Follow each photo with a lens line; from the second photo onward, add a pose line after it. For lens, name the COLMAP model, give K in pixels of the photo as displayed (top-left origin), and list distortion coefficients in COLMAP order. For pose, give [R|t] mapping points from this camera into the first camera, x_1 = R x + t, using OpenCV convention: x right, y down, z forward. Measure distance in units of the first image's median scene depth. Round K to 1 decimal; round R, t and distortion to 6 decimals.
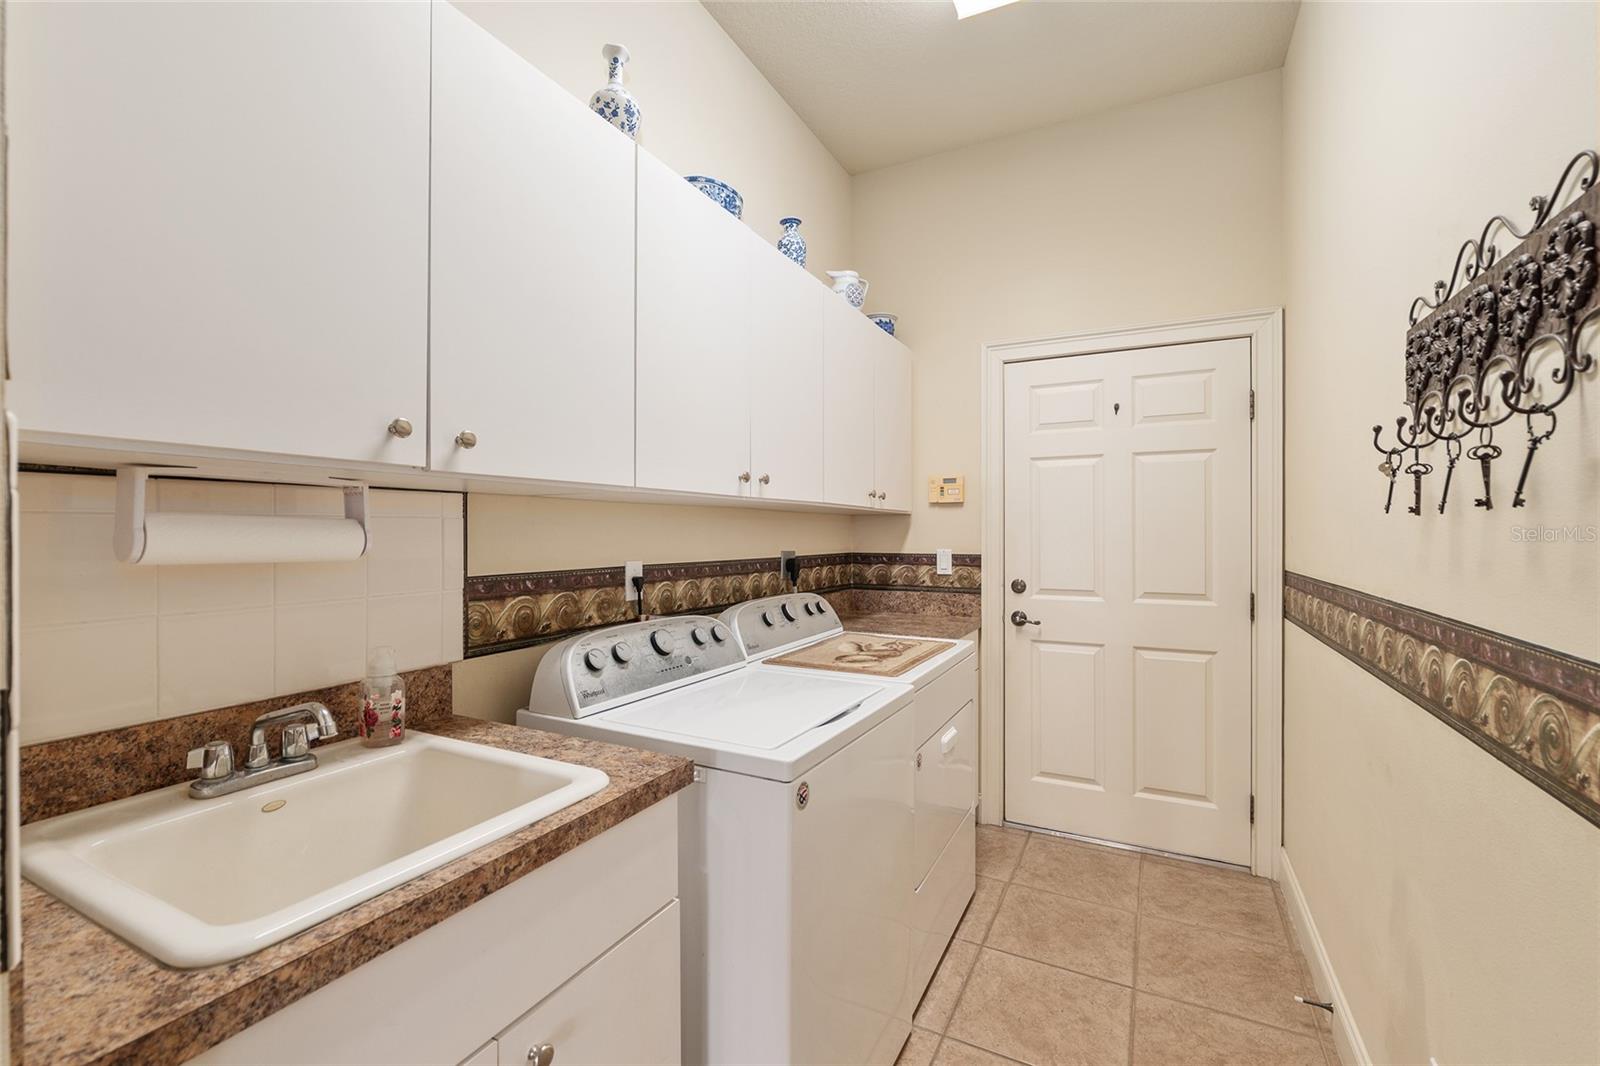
lens RADIAL K [[678.1, 0, 797.7], [0, 678.1, 529.6], [0, 0, 1]] dist [-0.006298, -0.001080]
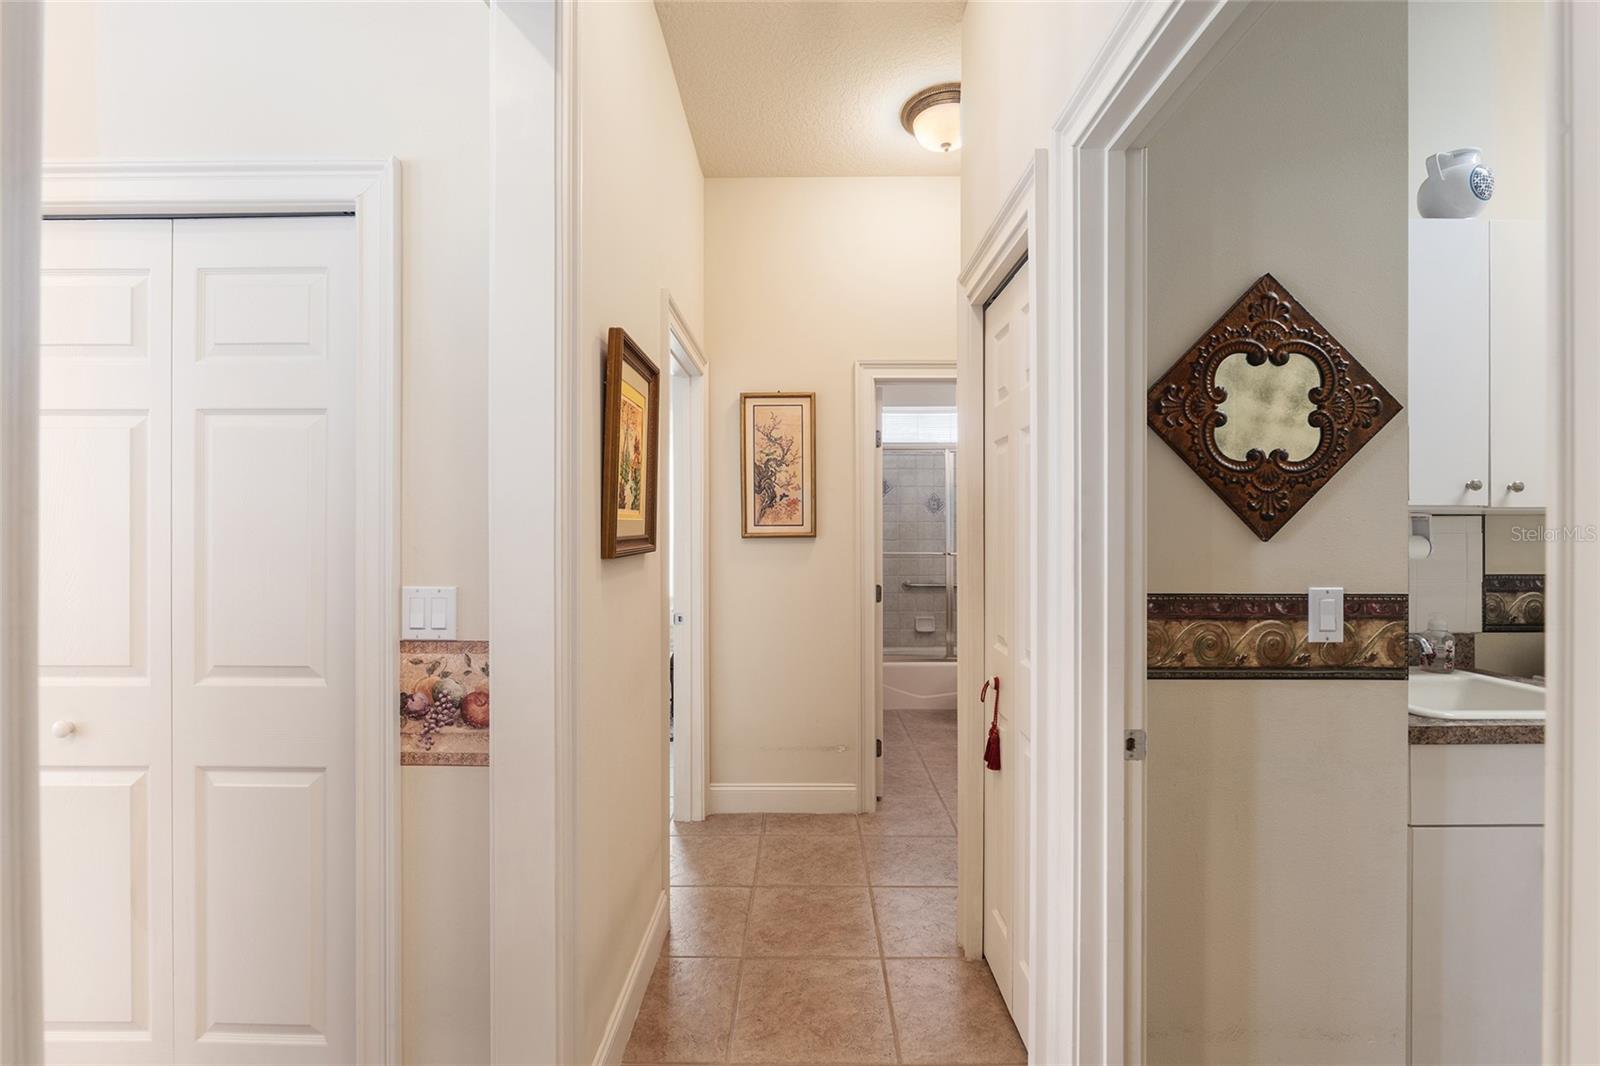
lens RADIAL K [[678.1, 0, 807.7], [0, 678.1, 535.6], [0, 0, 1]] dist [-0.006298, -0.001080]
pose [[0.455275, 0.002607, -0.890347, 0.120385], [0.001250, 0.999993, 0.003567, -0.018249], [0.890350, -0.002737, 0.455268, -0.905013]]
